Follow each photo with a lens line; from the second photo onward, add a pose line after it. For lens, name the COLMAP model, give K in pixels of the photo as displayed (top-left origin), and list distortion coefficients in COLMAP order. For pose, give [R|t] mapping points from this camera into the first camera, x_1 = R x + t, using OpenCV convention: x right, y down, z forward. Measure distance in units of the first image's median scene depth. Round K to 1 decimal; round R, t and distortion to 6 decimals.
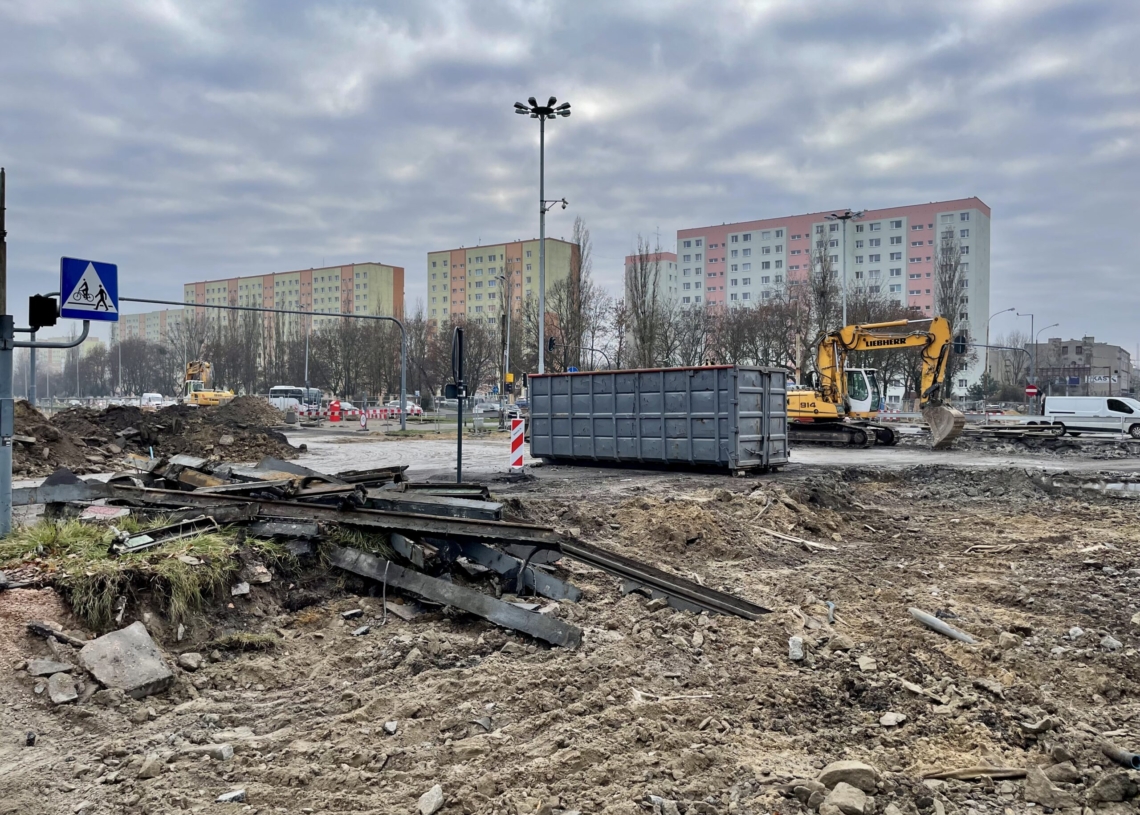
lens RADIAL K [[856.2, 0, 566.5], [0, 856.2, 392.3], [0, 0, 1]] dist [0.105761, -0.133447]
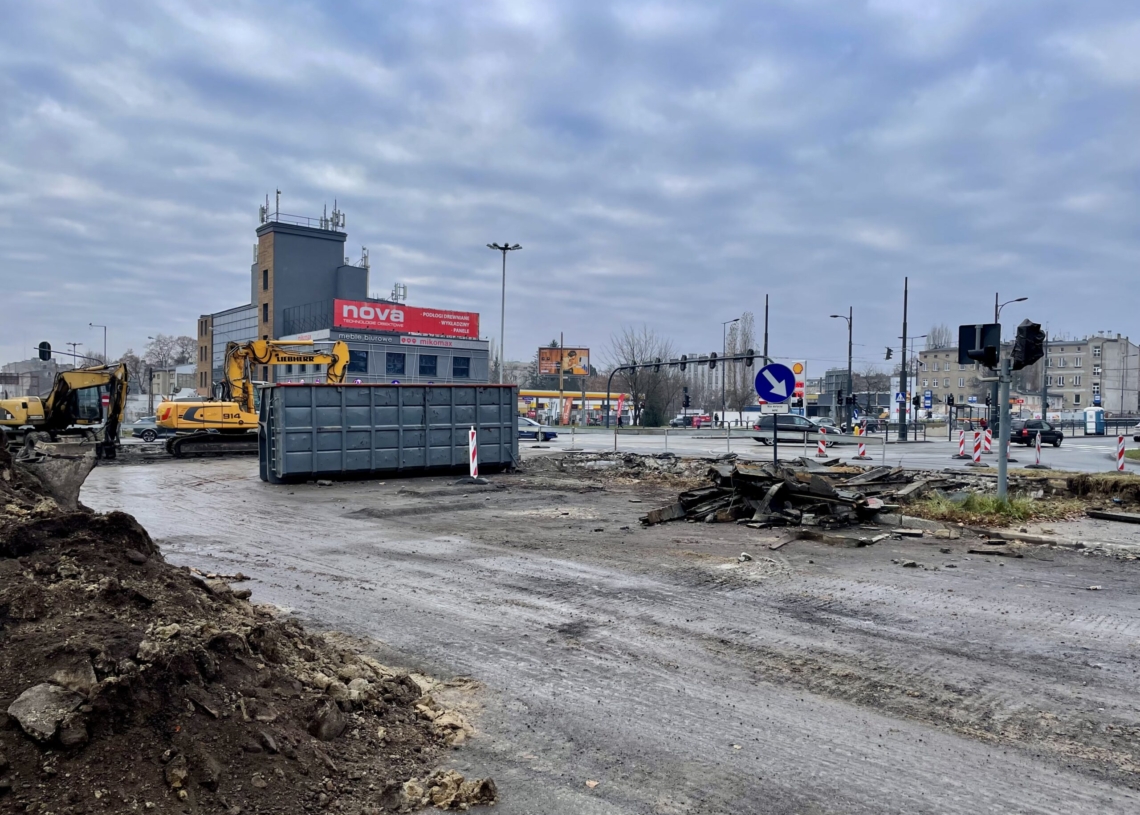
lens RADIAL K [[894.0, 0, 567.3], [0, 894.0, 411.5], [0, 0, 1]] dist [0.104210, -0.135127]
pose [[0.291110, 0.000015, 0.956690, -1.021066], [-0.011605, 0.999926, 0.003515, 0.002050], [-0.956619, -0.012125, 0.291089, 0.545924]]
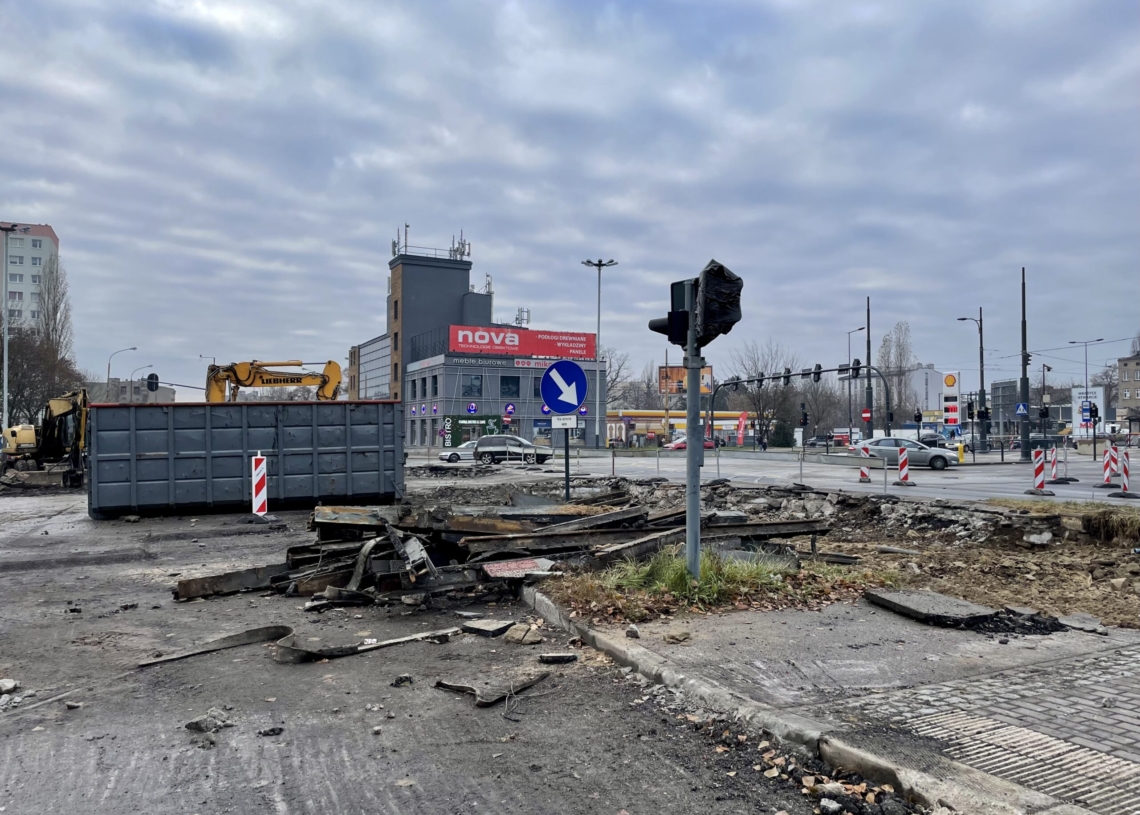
lens RADIAL K [[871.3, 0, 570.0], [0, 871.3, 403.3], [0, 0, 1]] dist [0.098689, -0.128104]
pose [[0.483120, 0.024445, 0.875213, -0.642726], [0.004249, 0.999533, -0.030263, 0.005555], [-0.875544, 0.018340, 0.482790, 0.294541]]
